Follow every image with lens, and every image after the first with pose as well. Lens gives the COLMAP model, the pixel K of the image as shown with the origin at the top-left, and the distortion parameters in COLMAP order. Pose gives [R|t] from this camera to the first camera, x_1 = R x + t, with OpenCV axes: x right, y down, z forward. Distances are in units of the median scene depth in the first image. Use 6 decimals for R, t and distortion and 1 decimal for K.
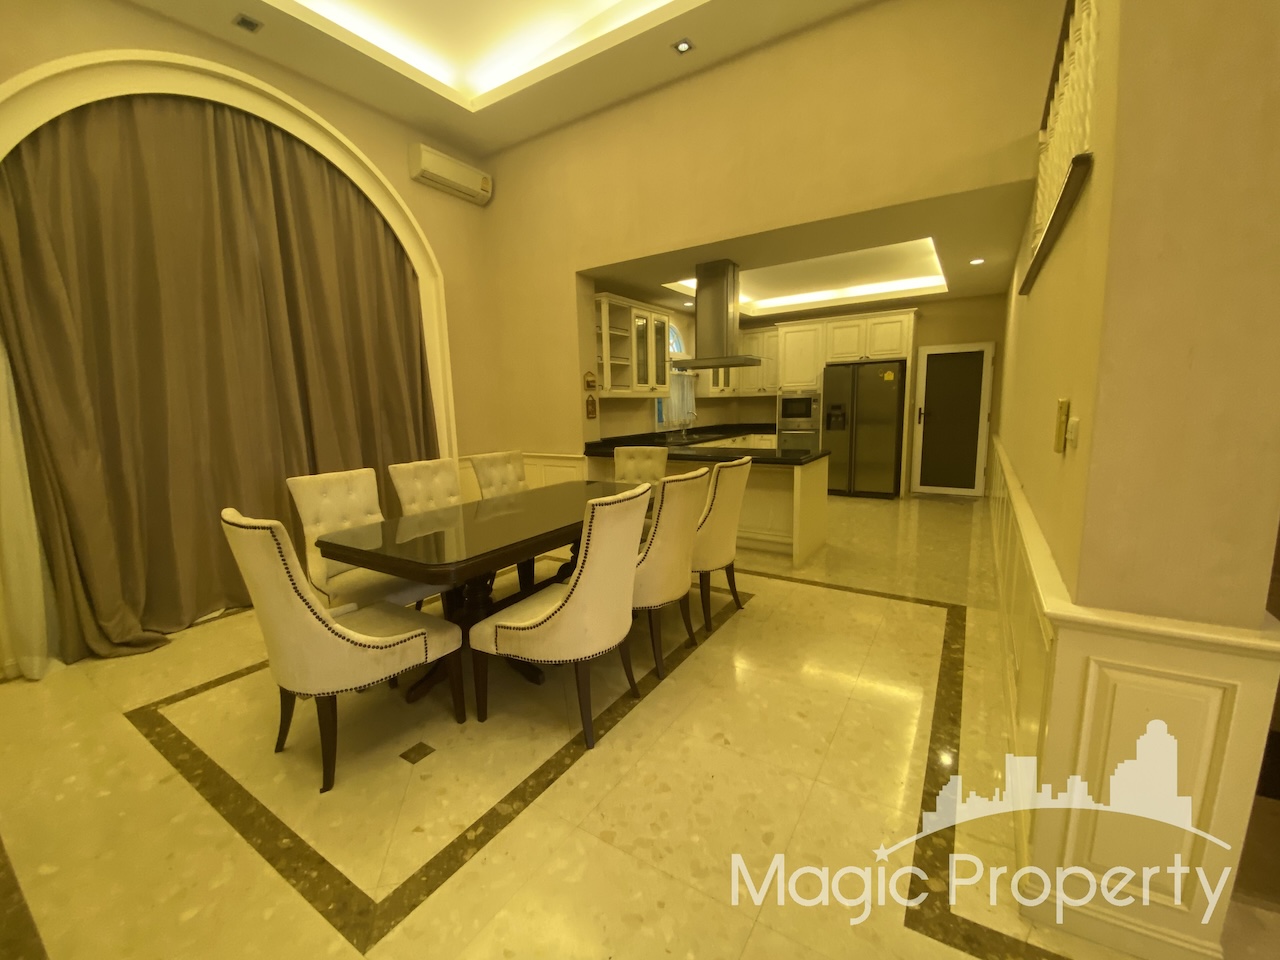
lens RADIAL K [[514.1, 0, 639.2], [0, 514.1, 478.4], [0, 0, 1]] dist [0.021284, -0.018174]
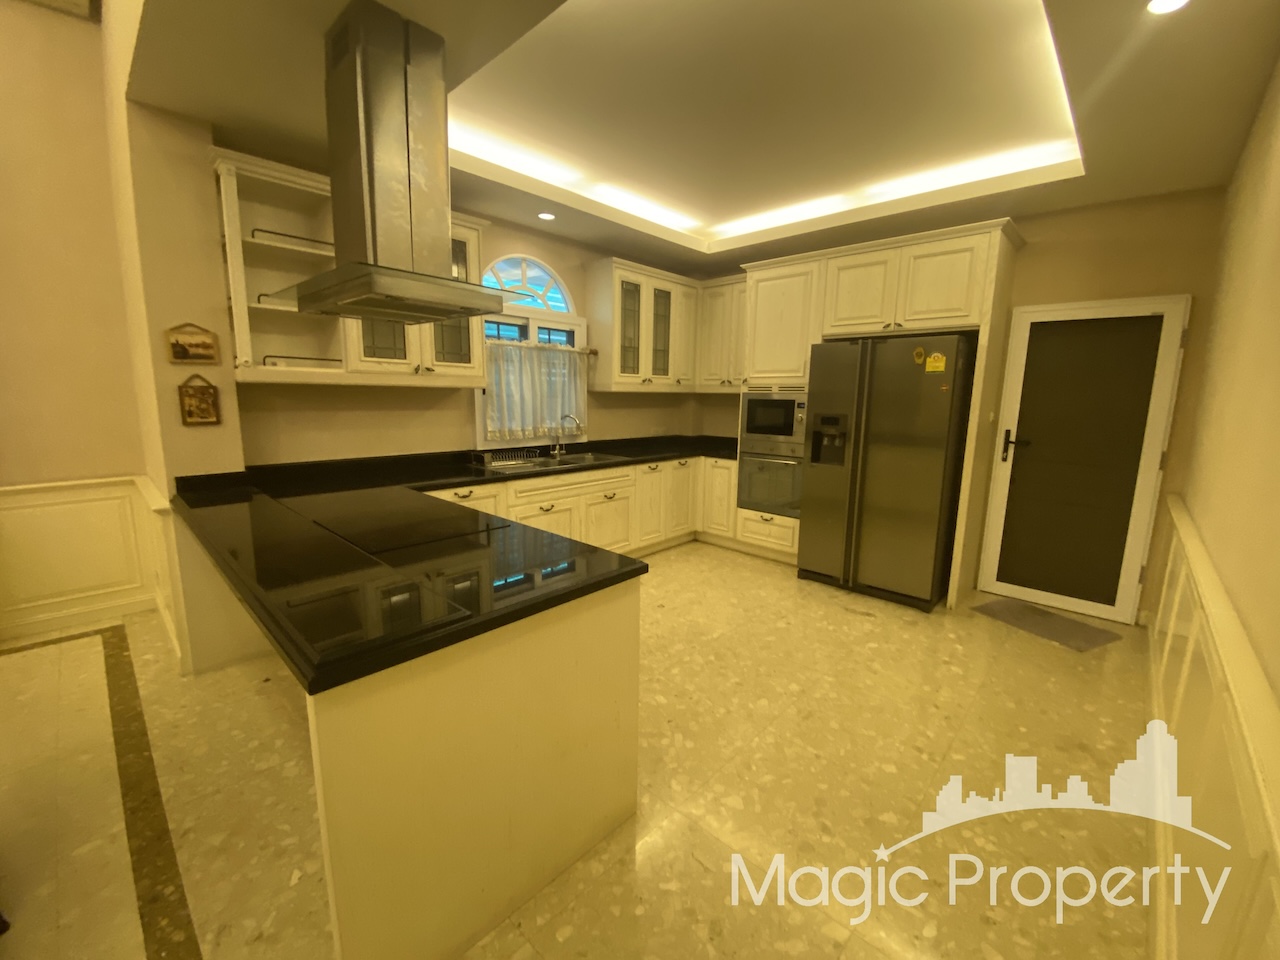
lens RADIAL K [[514.1, 0, 639.2], [0, 514.1, 478.4], [0, 0, 1]] dist [0.021284, -0.018174]
pose [[0.982523, 0.070247, -0.172375, 0.292342], [-0.066999, 0.997450, 0.024592, -0.080805], [0.173663, -0.012613, 0.984724, 0.458315]]
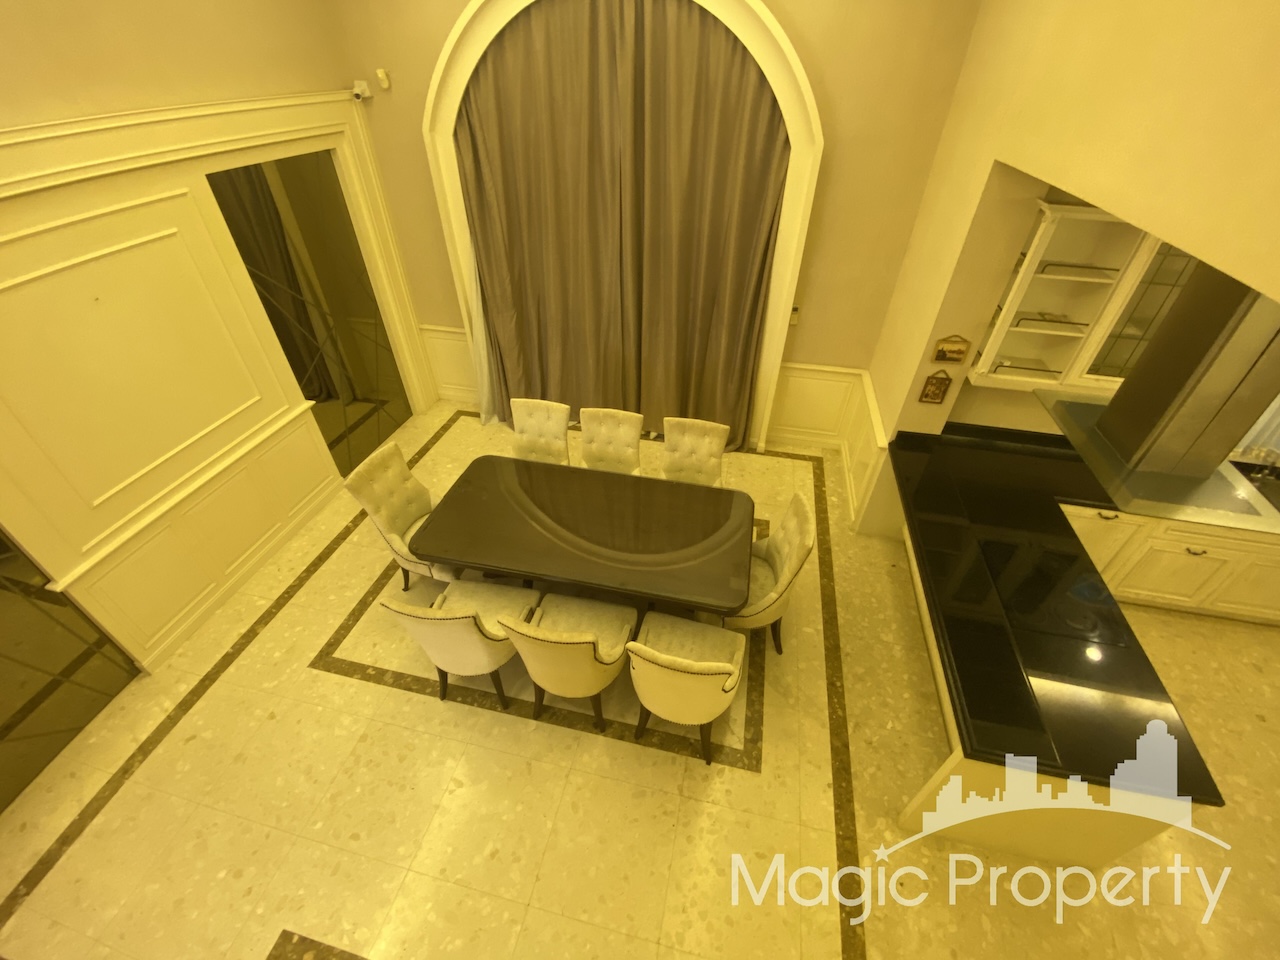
lens RADIAL K [[521.5, 0, 644.7], [0, 521.5, 486.0], [0, 0, 1]] dist [0.013136, -0.018937]
pose [[0.344000, 0.612256, -0.711903, 0.240690], [-0.153824, 0.784678, 0.600515, -0.284907], [0.926284, -0.097069, 0.364109, 0.316782]]
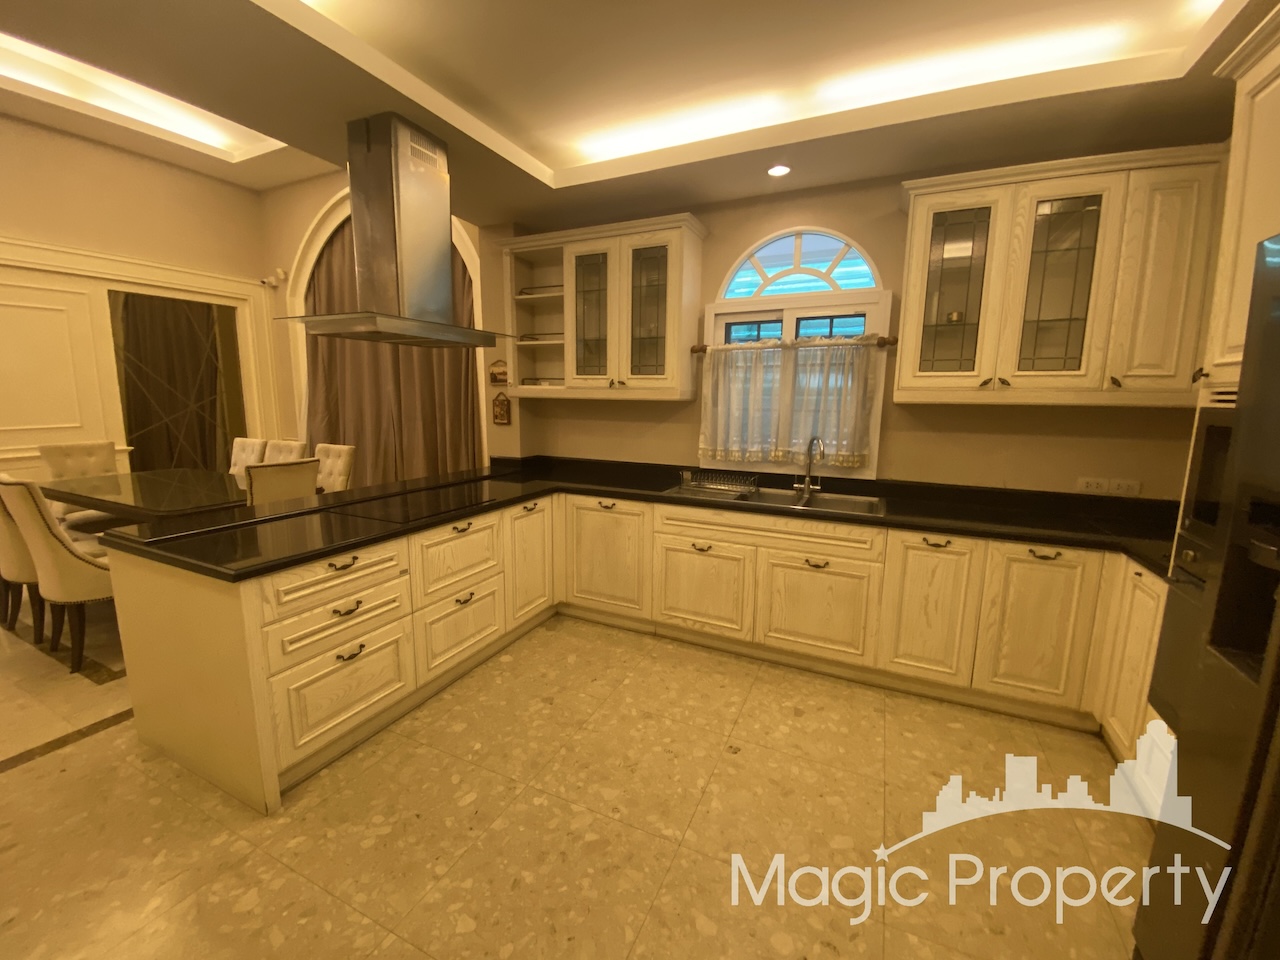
lens RADIAL K [[514.1, 0, 639.2], [0, 514.1, 478.4], [0, 0, 1]] dist [0.021284, -0.018174]
pose [[0.130121, 0.185632, -0.973966, 0.502326], [-0.157350, 0.973735, 0.164566, -0.146968], [0.978933, 0.131840, 0.155913, 0.826156]]
